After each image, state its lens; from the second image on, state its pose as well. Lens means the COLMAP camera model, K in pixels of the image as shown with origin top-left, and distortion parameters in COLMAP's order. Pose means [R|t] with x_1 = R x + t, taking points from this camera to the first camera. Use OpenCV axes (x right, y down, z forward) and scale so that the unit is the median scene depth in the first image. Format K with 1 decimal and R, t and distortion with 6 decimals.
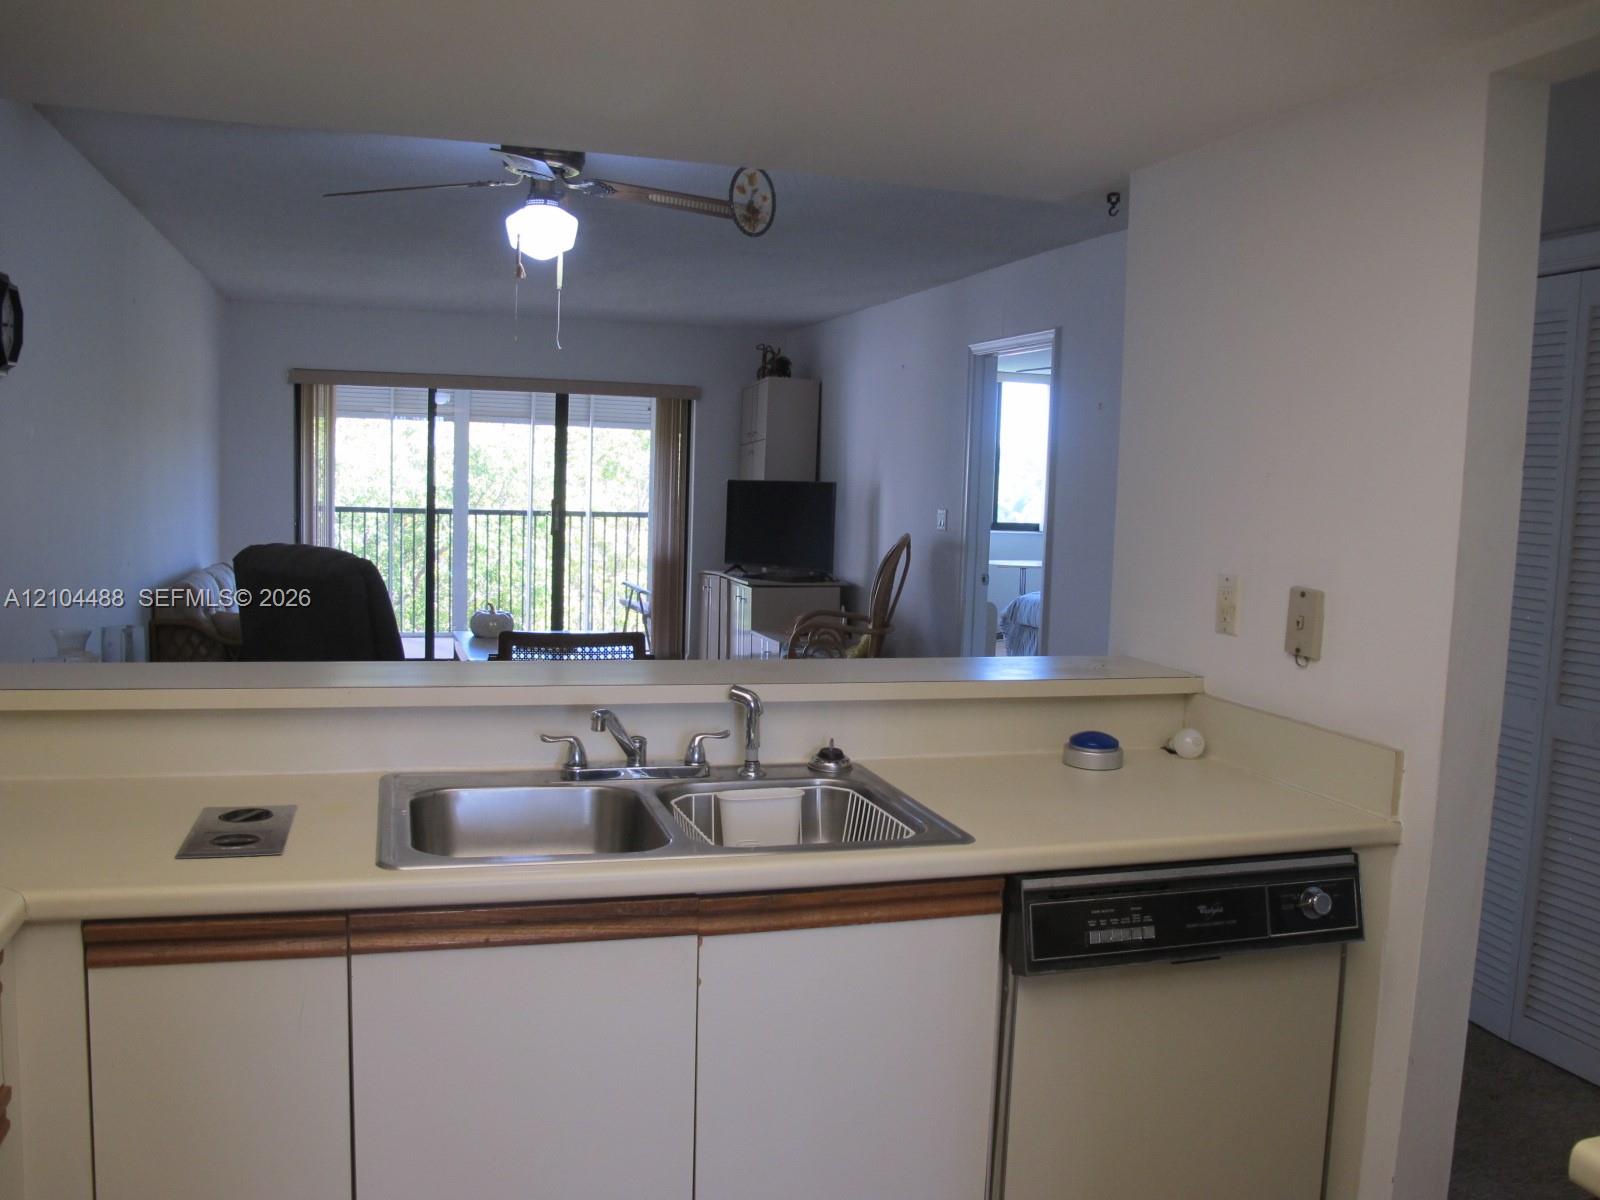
lens RADIAL K [[1312.1, 0, 802.1], [0, 1312.1, 604.9], [0, 0, 1]] dist [-0.138038, 0.088702]
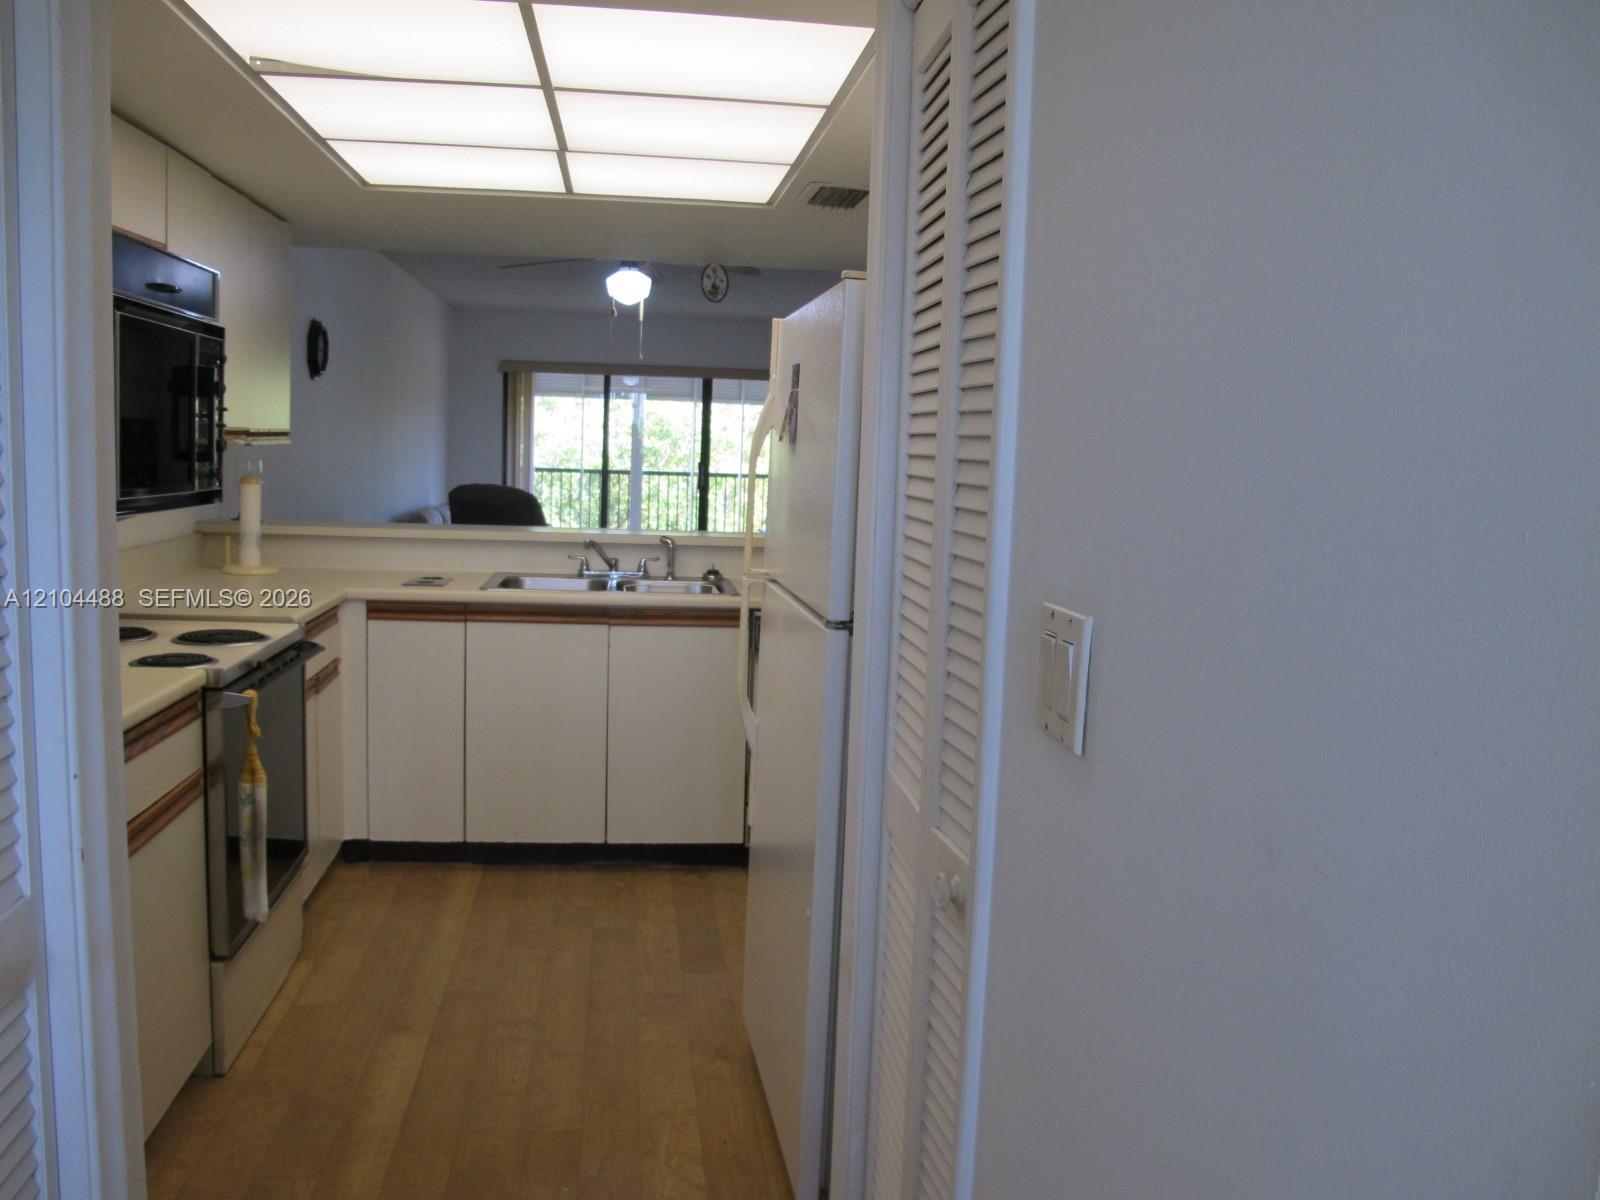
lens RADIAL K [[1312.1, 0, 802.1], [0, 1312.1, 604.9], [0, 0, 1]] dist [-0.138038, 0.088702]
pose [[0.985291, 0.025123, -0.169028, 0.292790], [-0.021990, 0.999550, 0.020383, 0.070426], [0.169464, -0.016366, 0.985400, -0.564359]]
